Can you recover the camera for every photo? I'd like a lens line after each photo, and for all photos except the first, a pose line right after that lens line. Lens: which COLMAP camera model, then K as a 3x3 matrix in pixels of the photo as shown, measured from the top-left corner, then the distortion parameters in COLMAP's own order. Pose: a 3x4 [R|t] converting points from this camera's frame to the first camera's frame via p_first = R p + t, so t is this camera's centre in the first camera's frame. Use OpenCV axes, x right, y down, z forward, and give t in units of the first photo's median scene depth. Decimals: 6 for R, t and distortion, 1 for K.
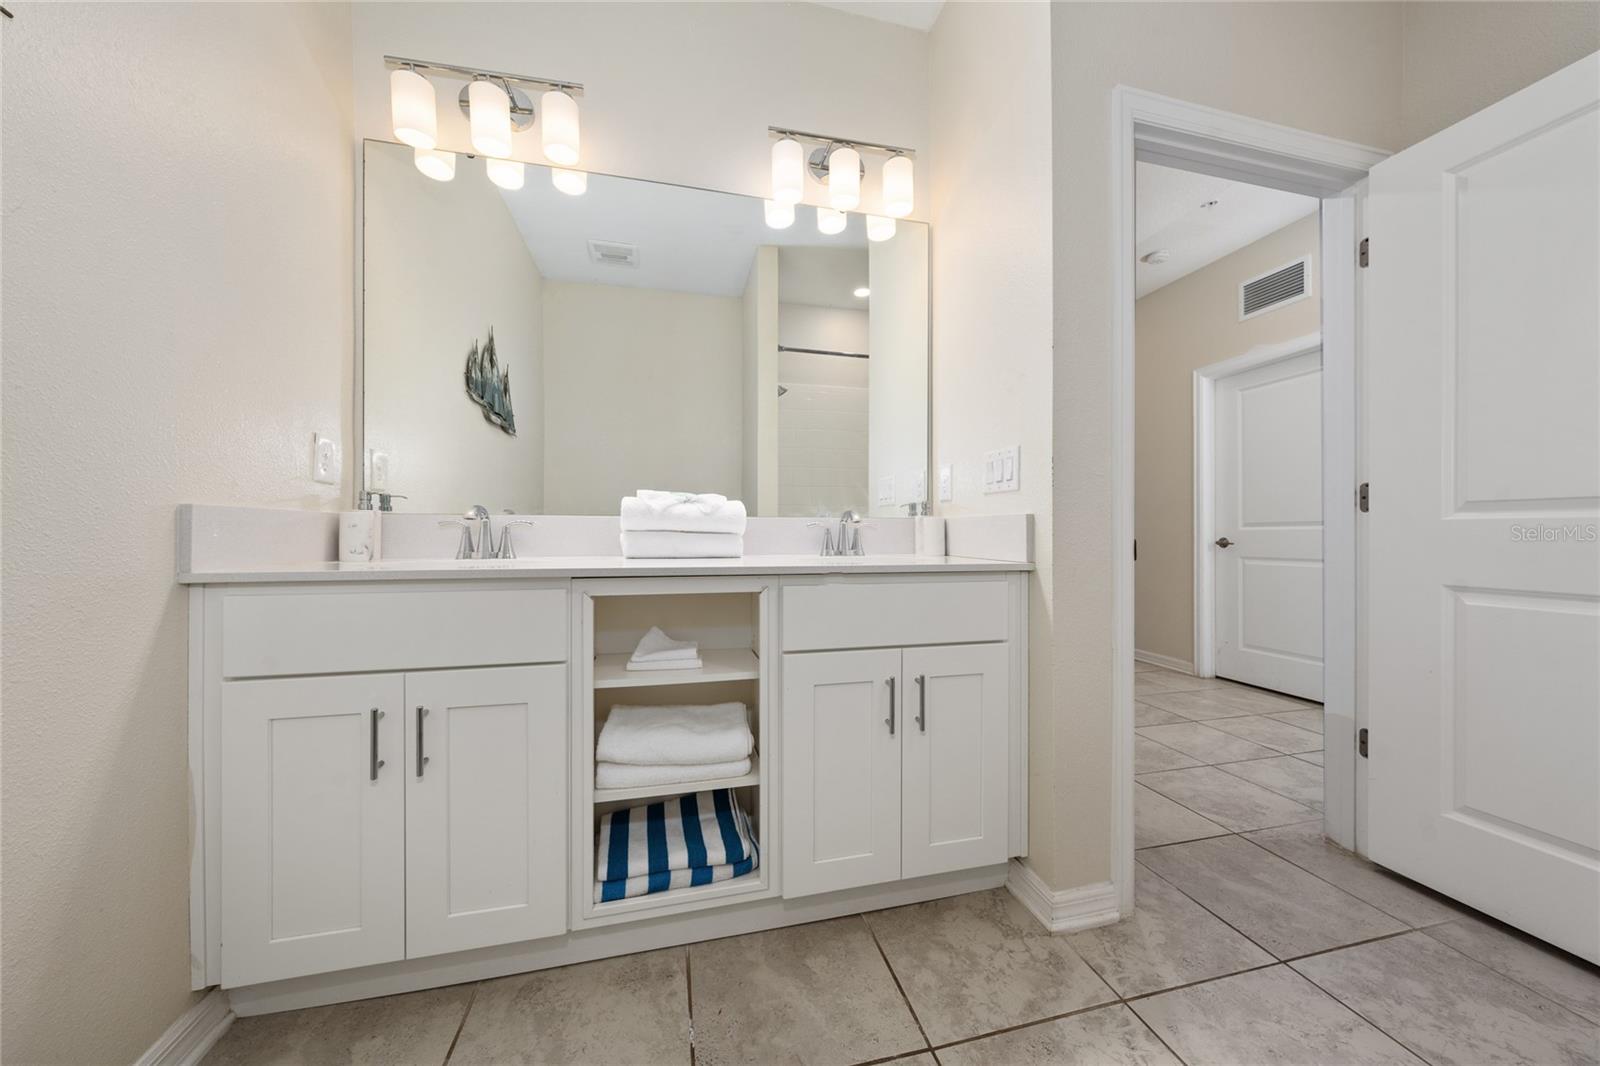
lens RADIAL K [[546.6, 0, 800.1], [0, 546.6, 532.0], [0, 0, 1]] dist [0.003390, -0.000046]
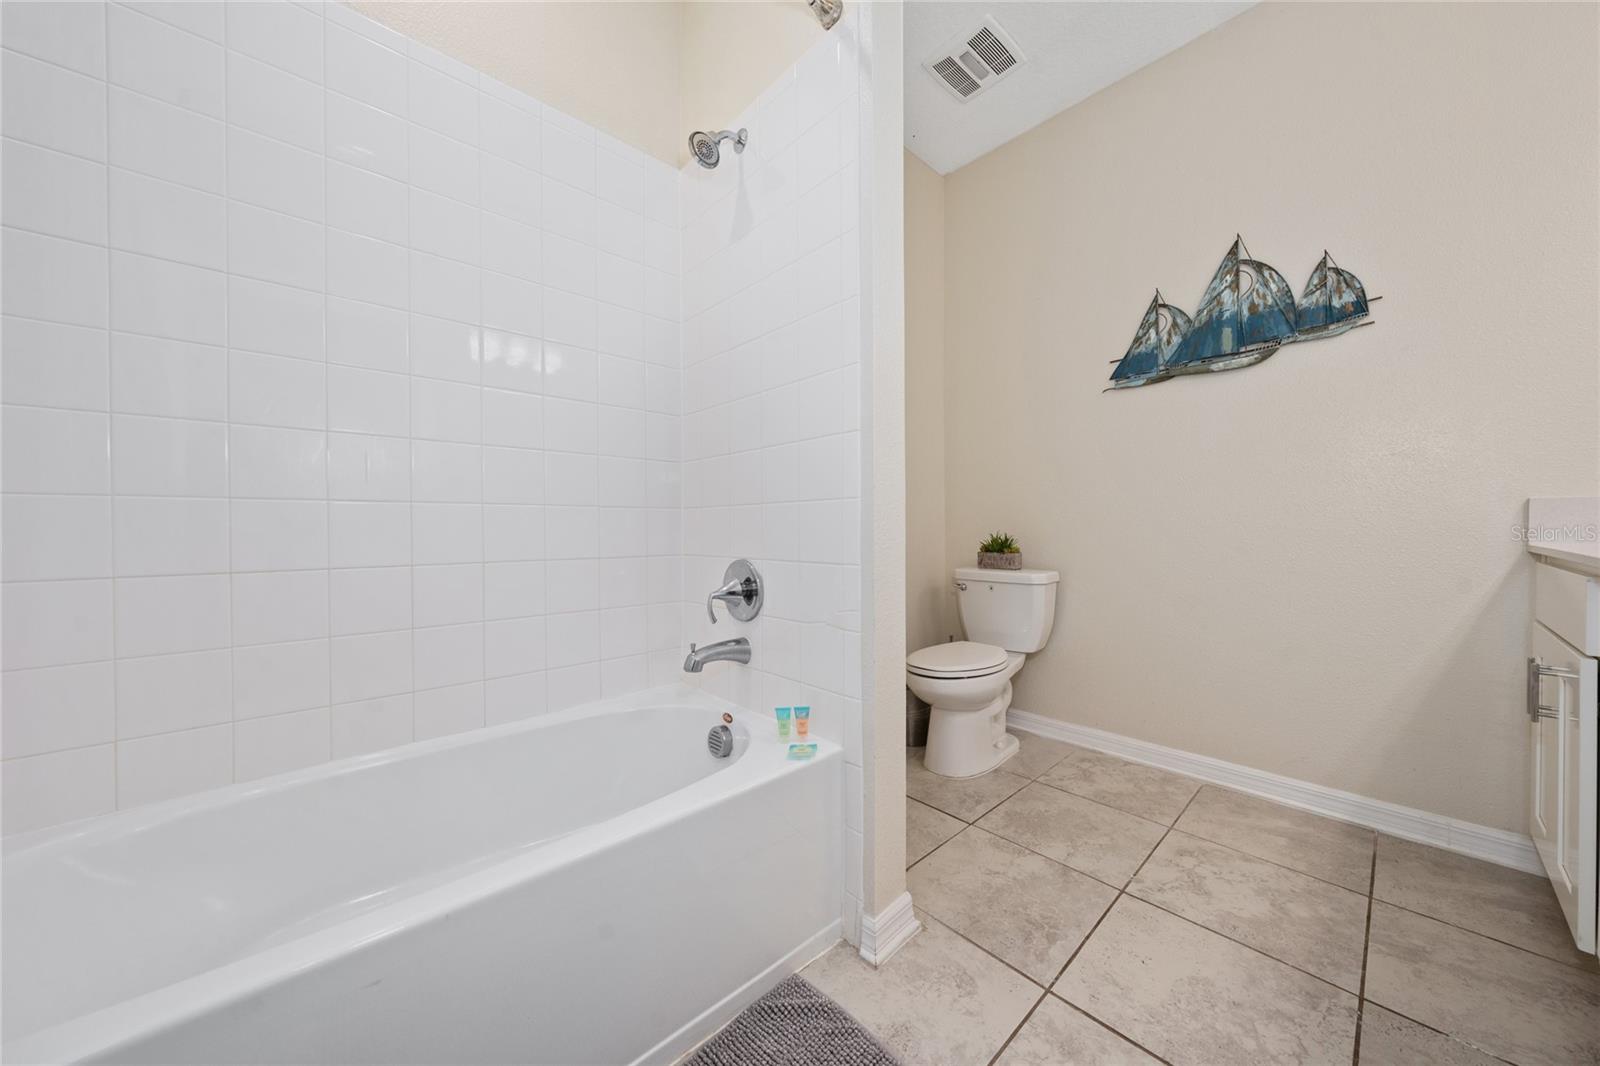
lens RADIAL K [[546.6, 0, 798.8], [0, 546.6, 529.0], [0, 0, 1]] dist [0.003390, -0.000046]
pose [[-0.883721, 0.002015, -0.468009, 2.933586], [-0.001883, 0.999967, 0.007861, 0.012384], [0.468010, 0.007828, -0.883689, 2.021924]]
